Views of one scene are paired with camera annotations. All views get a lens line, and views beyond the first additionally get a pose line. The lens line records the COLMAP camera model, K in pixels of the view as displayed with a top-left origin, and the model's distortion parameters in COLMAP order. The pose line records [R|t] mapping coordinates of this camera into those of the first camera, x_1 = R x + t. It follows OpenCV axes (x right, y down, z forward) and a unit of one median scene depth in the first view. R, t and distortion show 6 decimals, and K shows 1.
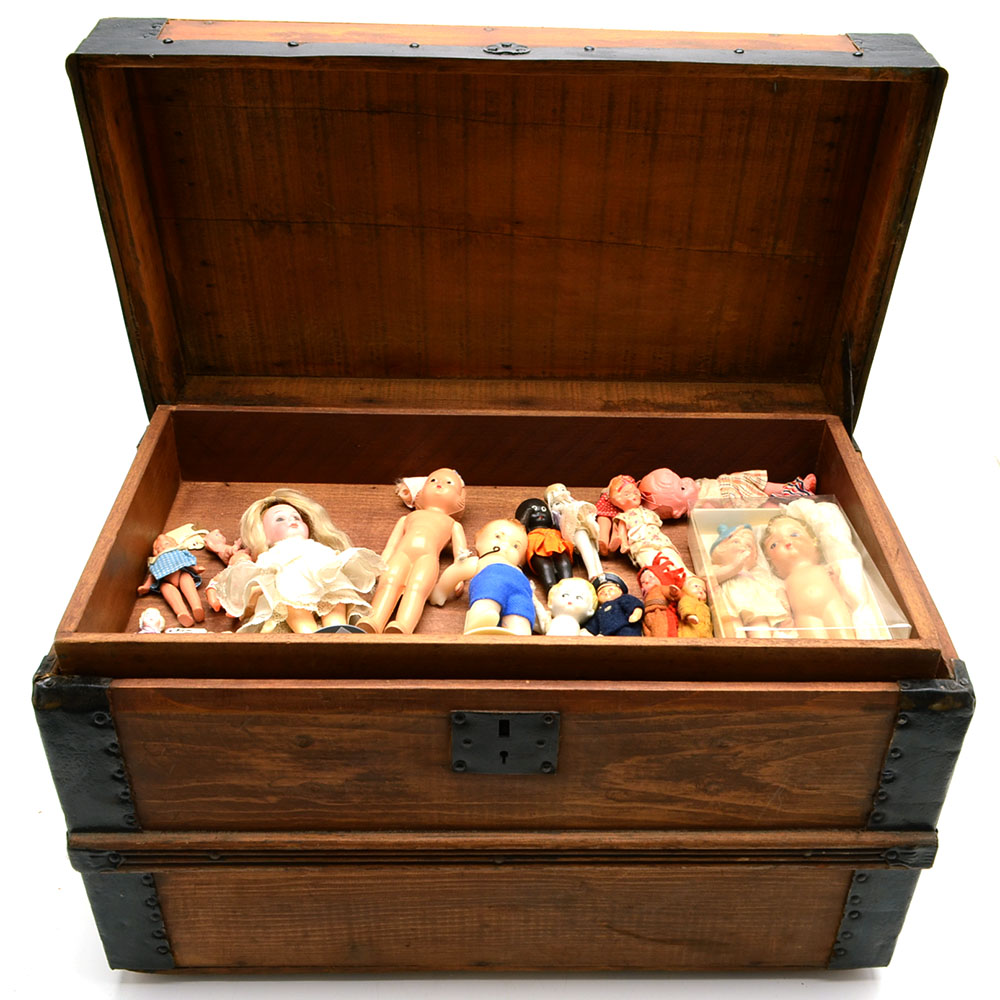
lens RADIAL K [[1113.2, 0, 494.9], [0, 1113.2, 502.0], [0, 0, 1]] dist [-0.096052, 0.000000]
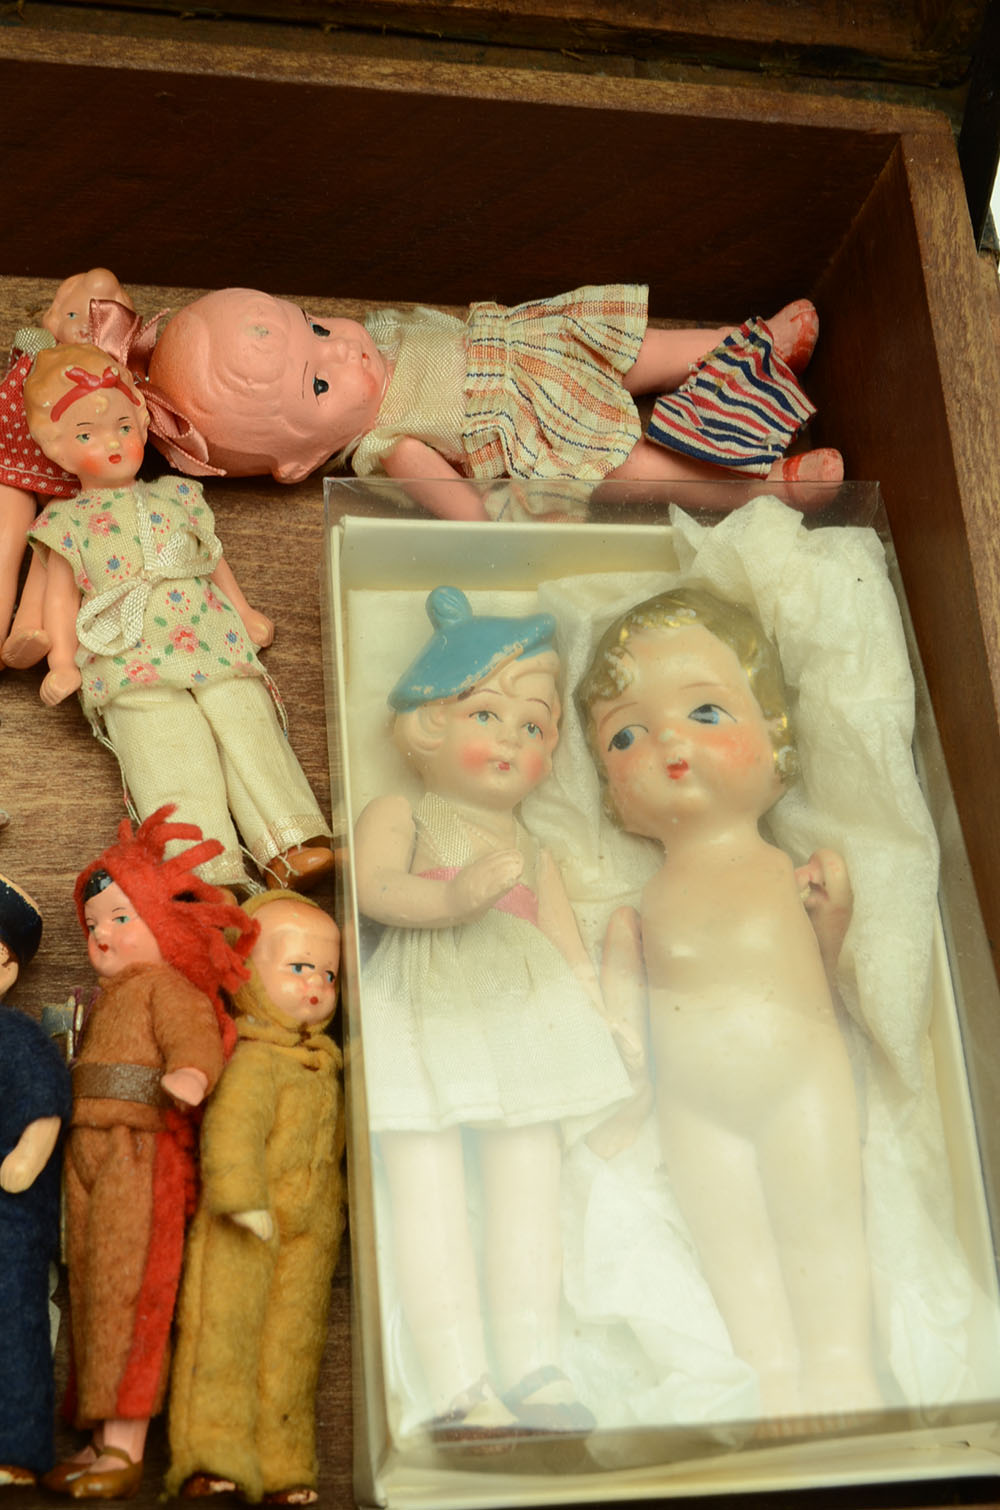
lens RADIAL K [[1957.3, 0, 495.2], [0, 1957.3, 763.7], [0, 0, 1]] dist [-0.029790, 0.000000]
pose [[0.980881, 0.011909, 0.194246, 0.136093], [-0.110931, 0.854310, 0.507788, -0.193461], [-0.159899, -0.519628, 0.839297, 0.630643]]
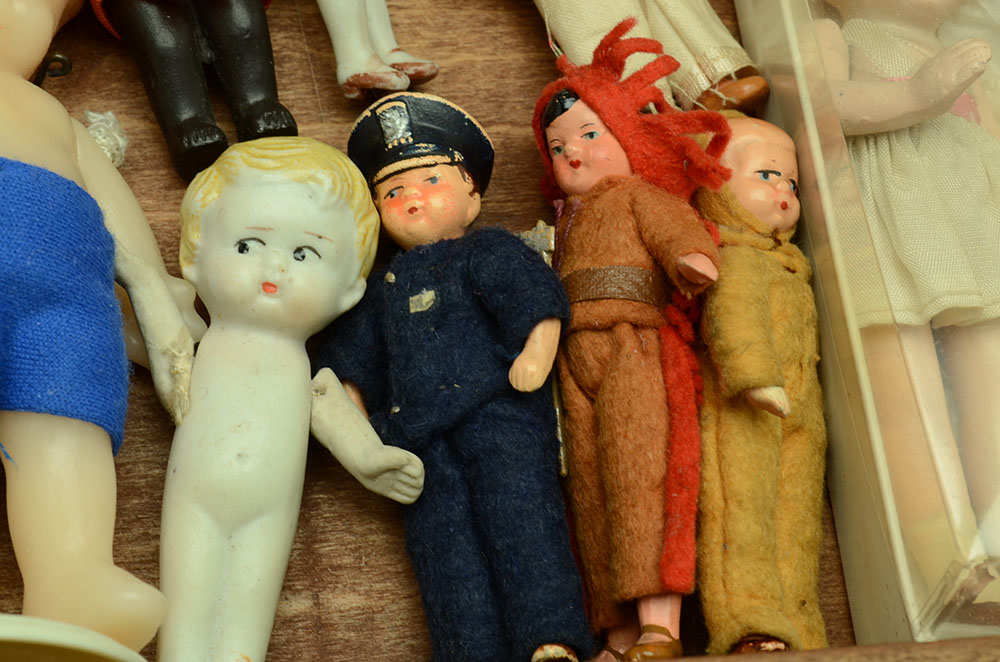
lens RADIAL K [[2238.8, 0, 500.8], [0, 2238.8, 327.8], [0, 0, 1]] dist [-0.016918, 0.000000]
pose [[0.984143, -0.058818, 0.167340, 0.033203], [-0.038227, 0.850917, 0.523907, -0.158361], [-0.173207, -0.521997, 0.835176, 0.554125]]
